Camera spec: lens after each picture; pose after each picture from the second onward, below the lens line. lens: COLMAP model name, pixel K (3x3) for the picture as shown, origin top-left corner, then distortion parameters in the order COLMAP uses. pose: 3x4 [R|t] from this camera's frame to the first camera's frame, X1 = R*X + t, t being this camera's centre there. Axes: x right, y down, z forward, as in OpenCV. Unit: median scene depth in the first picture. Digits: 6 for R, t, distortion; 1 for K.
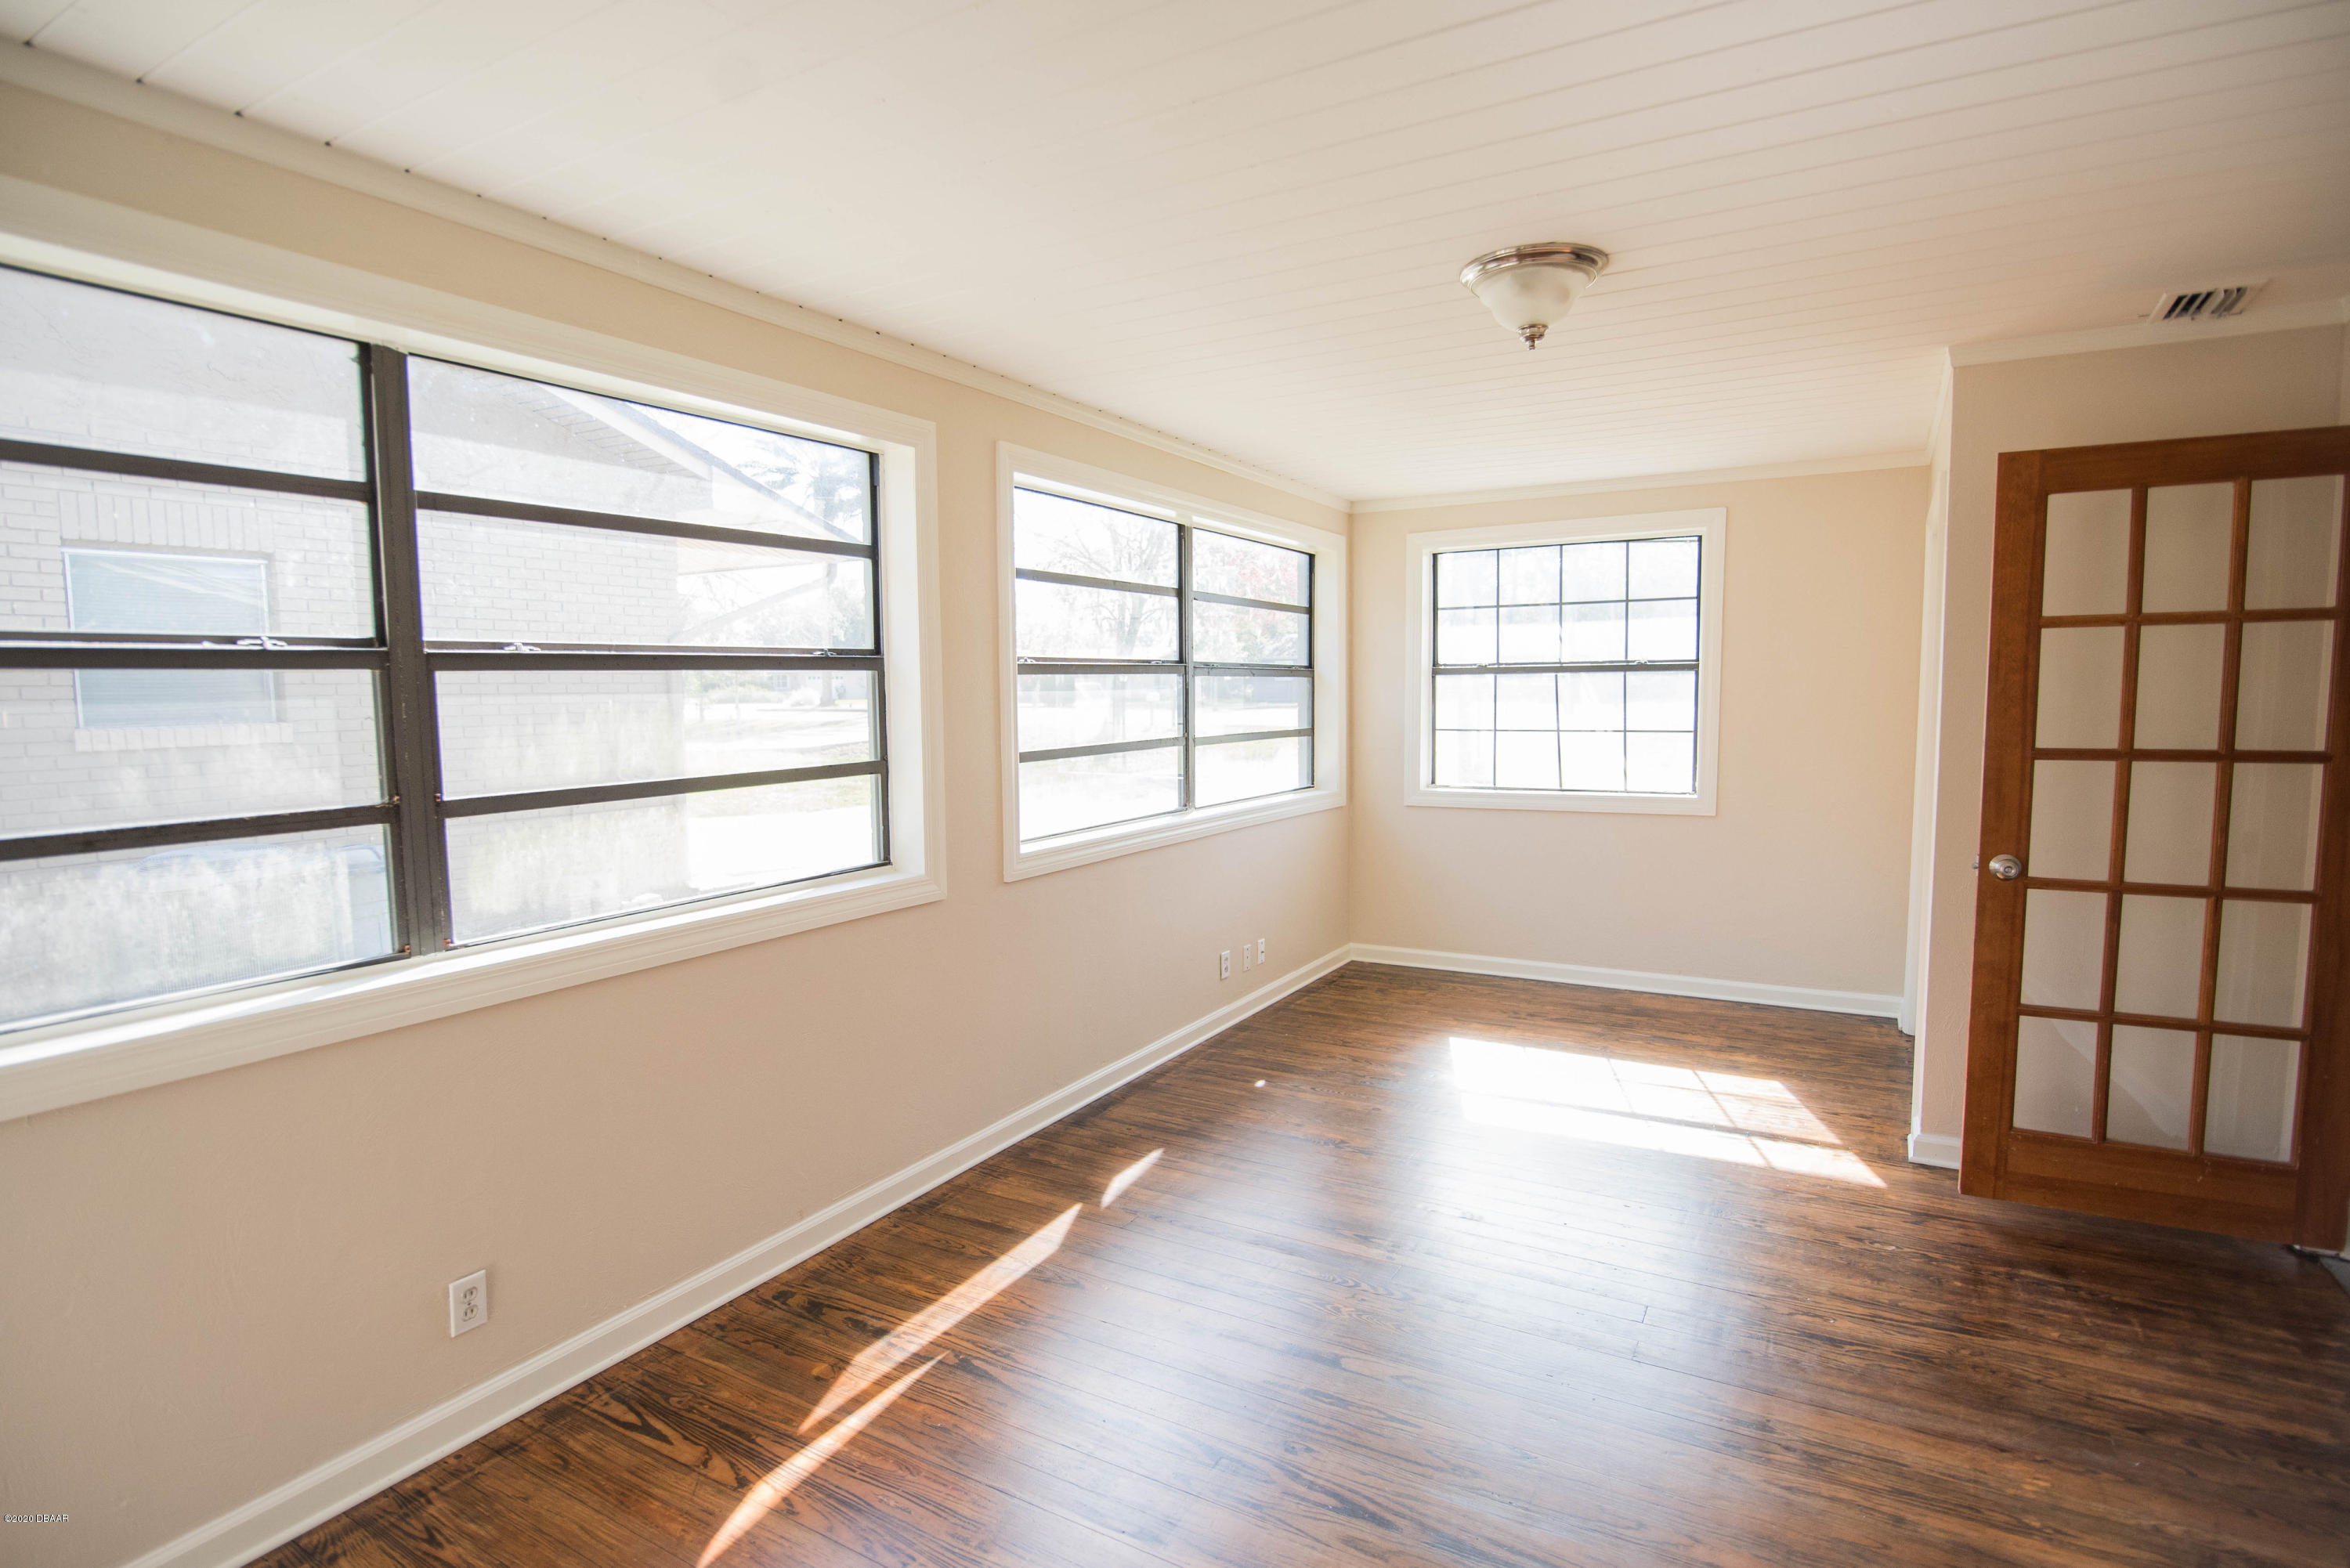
lens RADIAL K [[1160.9, 0, 1175.0], [0, 1160.9, 784.0], [0, 0, 1]] dist [-0.014816, 0.000084]
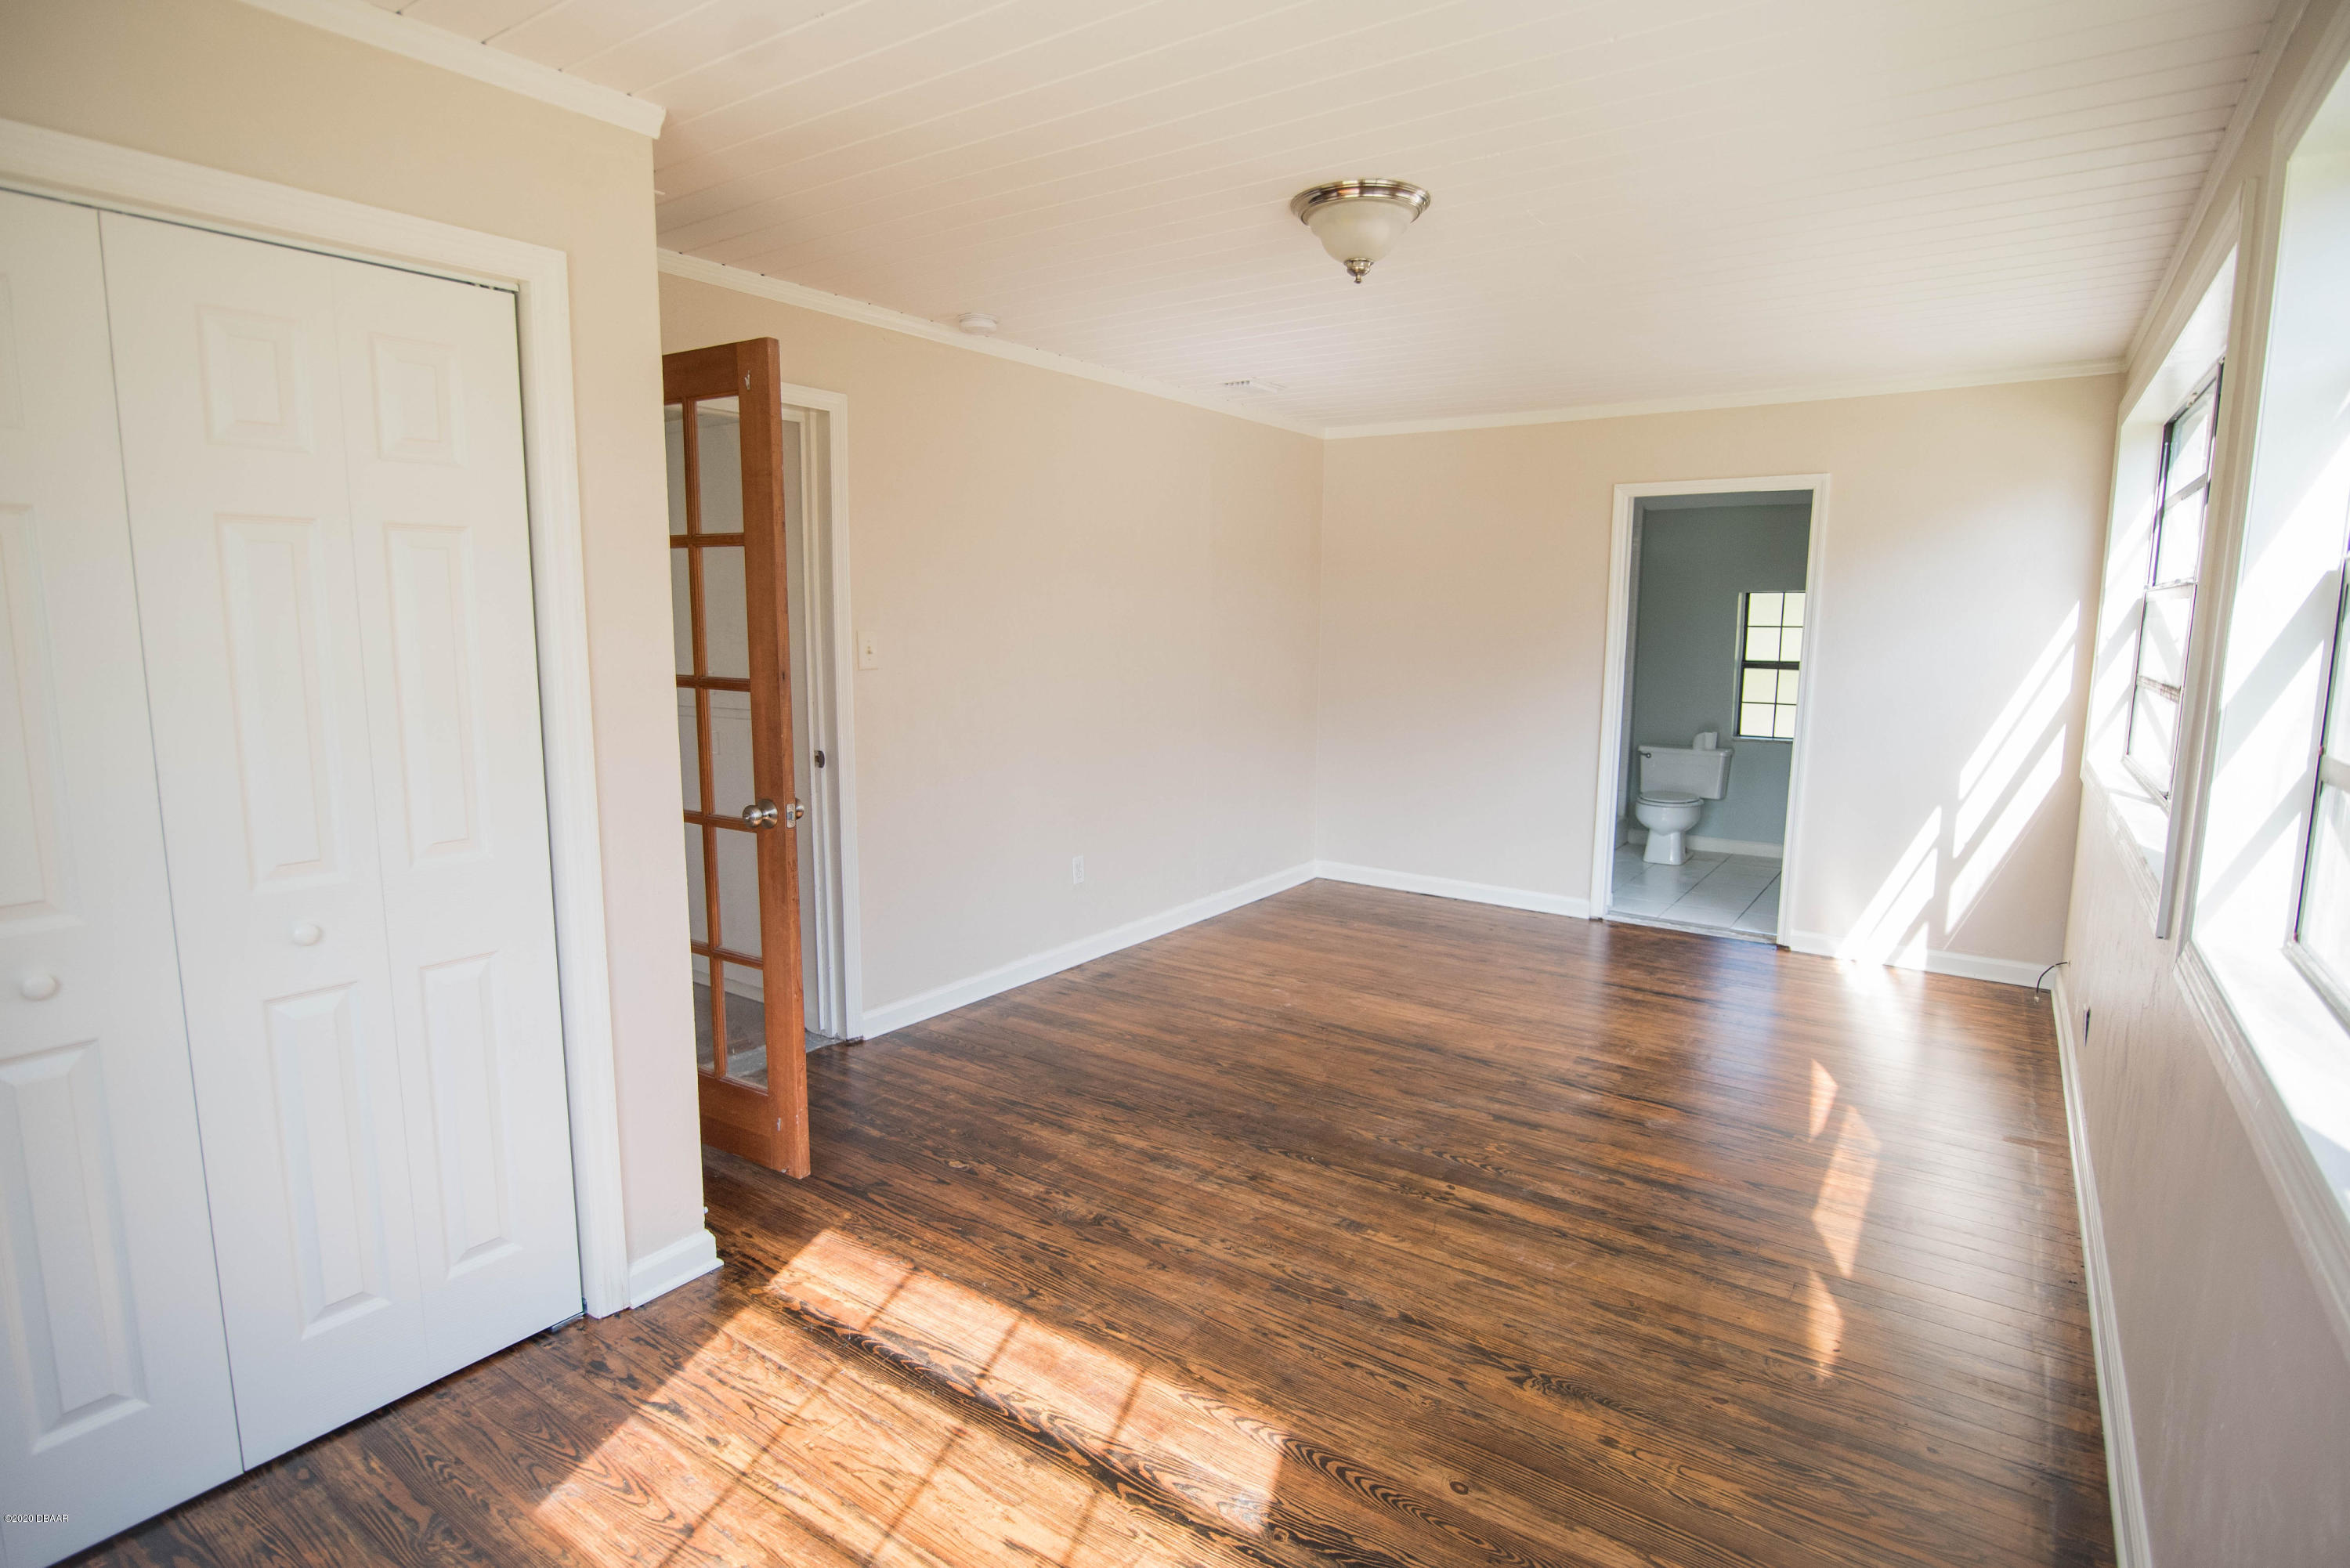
lens RADIAL K [[1160.9, 0, 1175.0], [0, 1160.9, 784.0], [0, 0, 1]] dist [-0.014816, 0.000084]
pose [[-0.996925, -0.000908, 0.078350, 0.396083], [0.017410, 0.972369, 0.232797, -0.190611], [-0.076397, 0.233446, -0.969364, 2.214021]]
